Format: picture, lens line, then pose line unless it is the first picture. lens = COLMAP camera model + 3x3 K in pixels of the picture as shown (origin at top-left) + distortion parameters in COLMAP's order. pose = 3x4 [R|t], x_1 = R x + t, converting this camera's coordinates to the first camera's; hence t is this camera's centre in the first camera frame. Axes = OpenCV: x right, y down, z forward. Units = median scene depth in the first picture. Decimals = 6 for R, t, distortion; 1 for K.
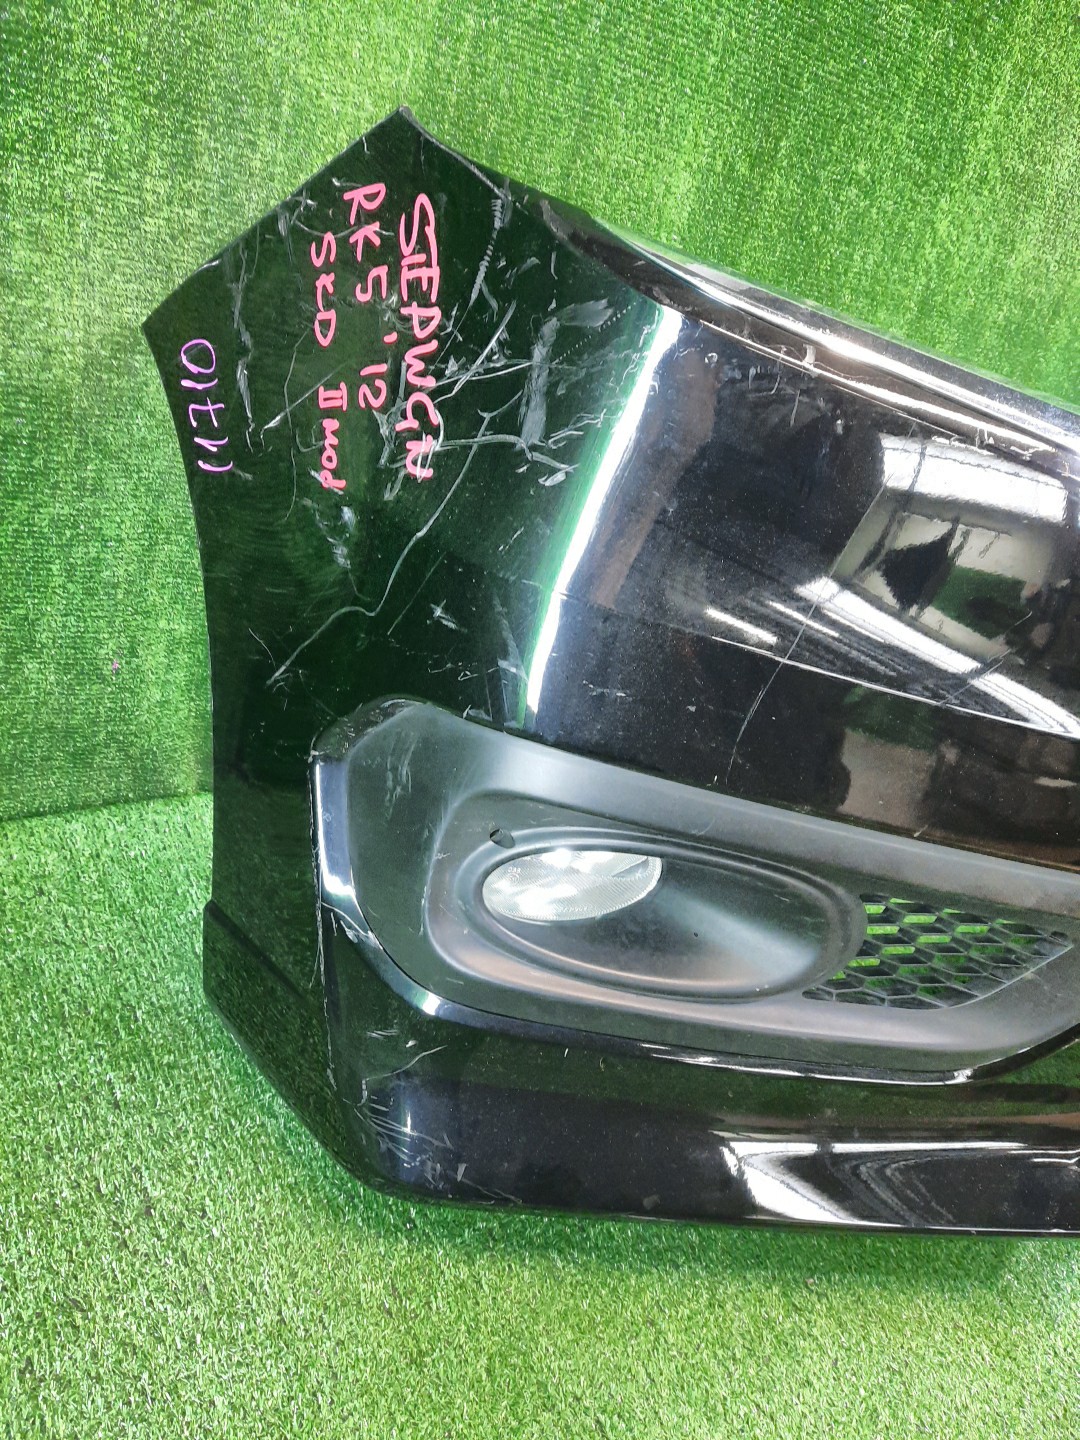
lens RADIAL K [[1047.1, 0, 545.1], [0, 1047.1, 720.5], [0, 0, 1]] dist [-0.001516, 0.001743]
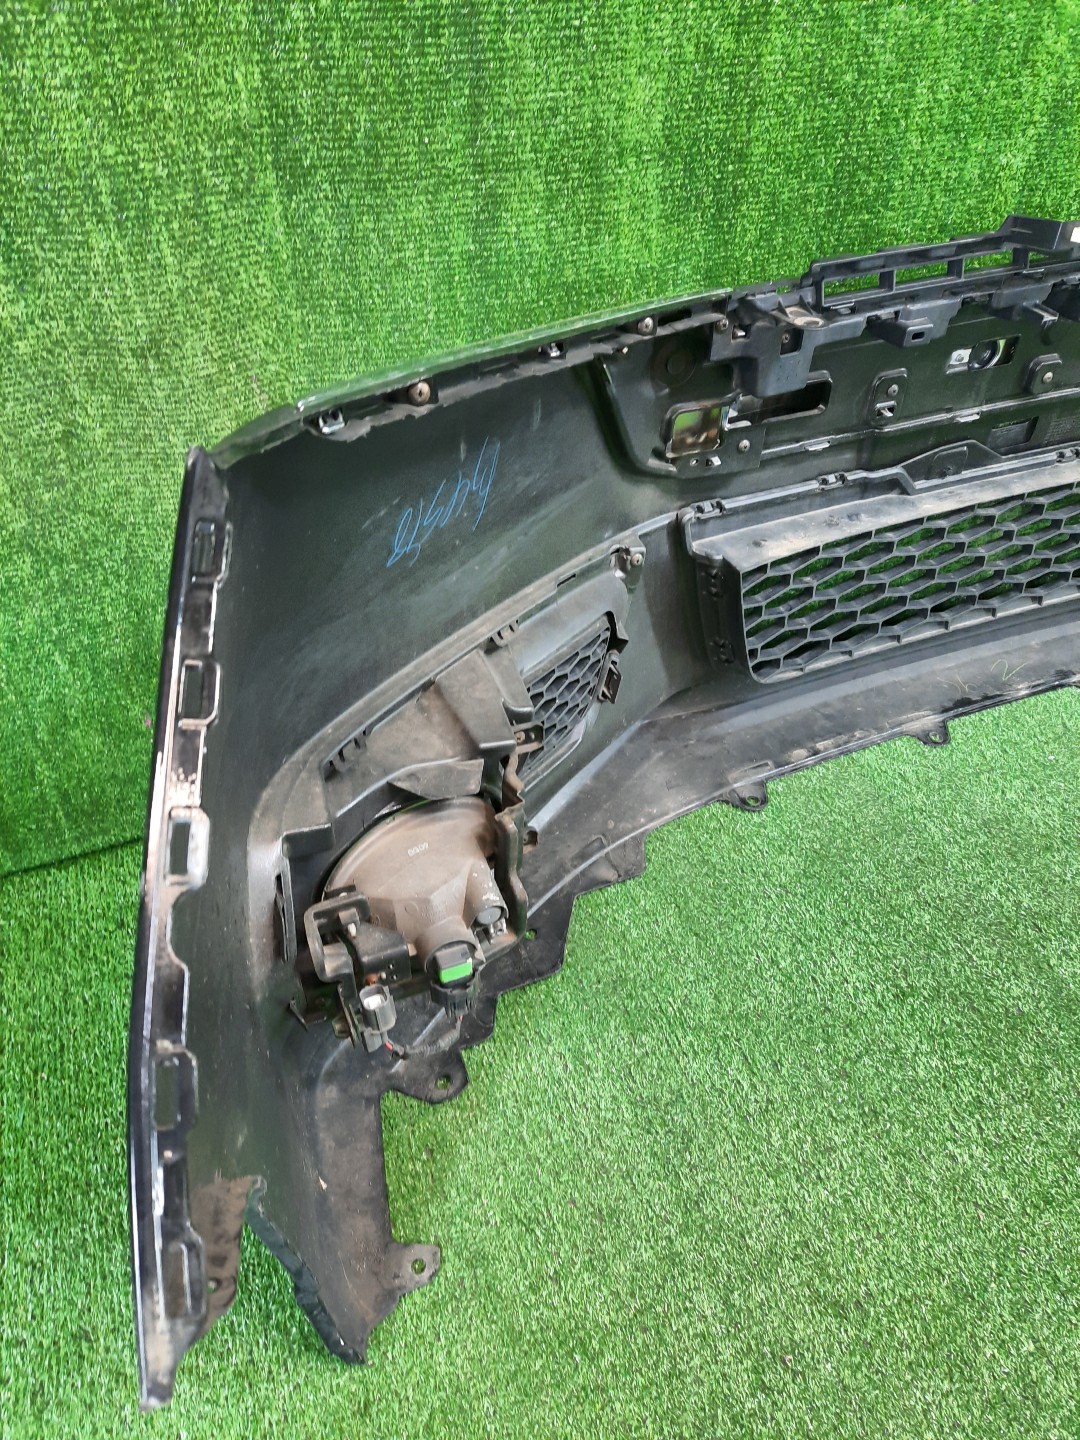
lens RADIAL K [[1047.1, 0, 539.4], [0, 1047.1, 717.6], [0, 0, 1]] dist [-0.001516, 0.001743]
pose [[0.943114, -0.051407, -0.328470, 0.444524], [0.111040, 0.979946, 0.165457, -0.260287], [0.313377, -0.192518, 0.929909, 0.170720]]
